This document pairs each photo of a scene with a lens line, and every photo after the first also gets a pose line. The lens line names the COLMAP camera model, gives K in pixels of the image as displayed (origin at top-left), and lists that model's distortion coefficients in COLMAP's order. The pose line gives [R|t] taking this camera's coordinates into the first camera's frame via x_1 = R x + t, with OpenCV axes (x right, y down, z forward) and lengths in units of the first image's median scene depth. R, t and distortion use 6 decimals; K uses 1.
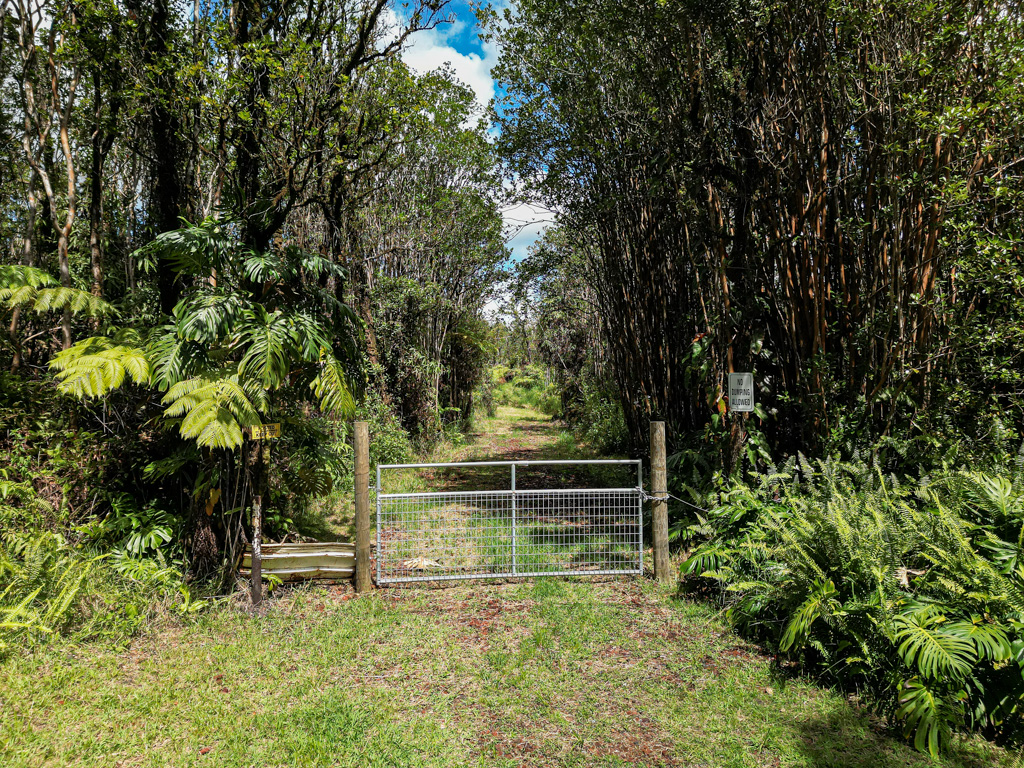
lens RADIAL K [[718.7, 0, 514.2], [0, 718.7, 390.4], [0, 0, 1]] dist [0.026820, 0.014750]
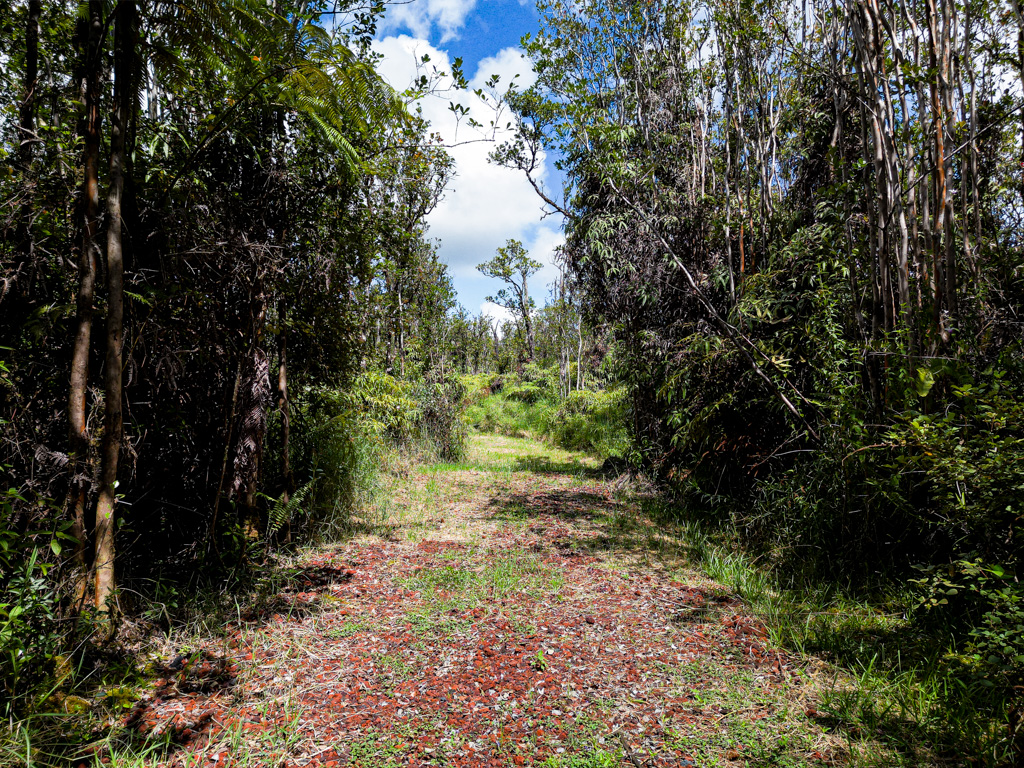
lens RADIAL K [[718.7, 0, 512.3], [0, 718.7, 384.8], [0, 0, 1]] dist [0.026820, 0.014750]
pose [[0.999968, 0.001252, 0.007955, 0.001325], [-0.000889, 0.998963, -0.045526, 0.009134], [-0.008004, 0.045518, 0.998931, 0.440374]]
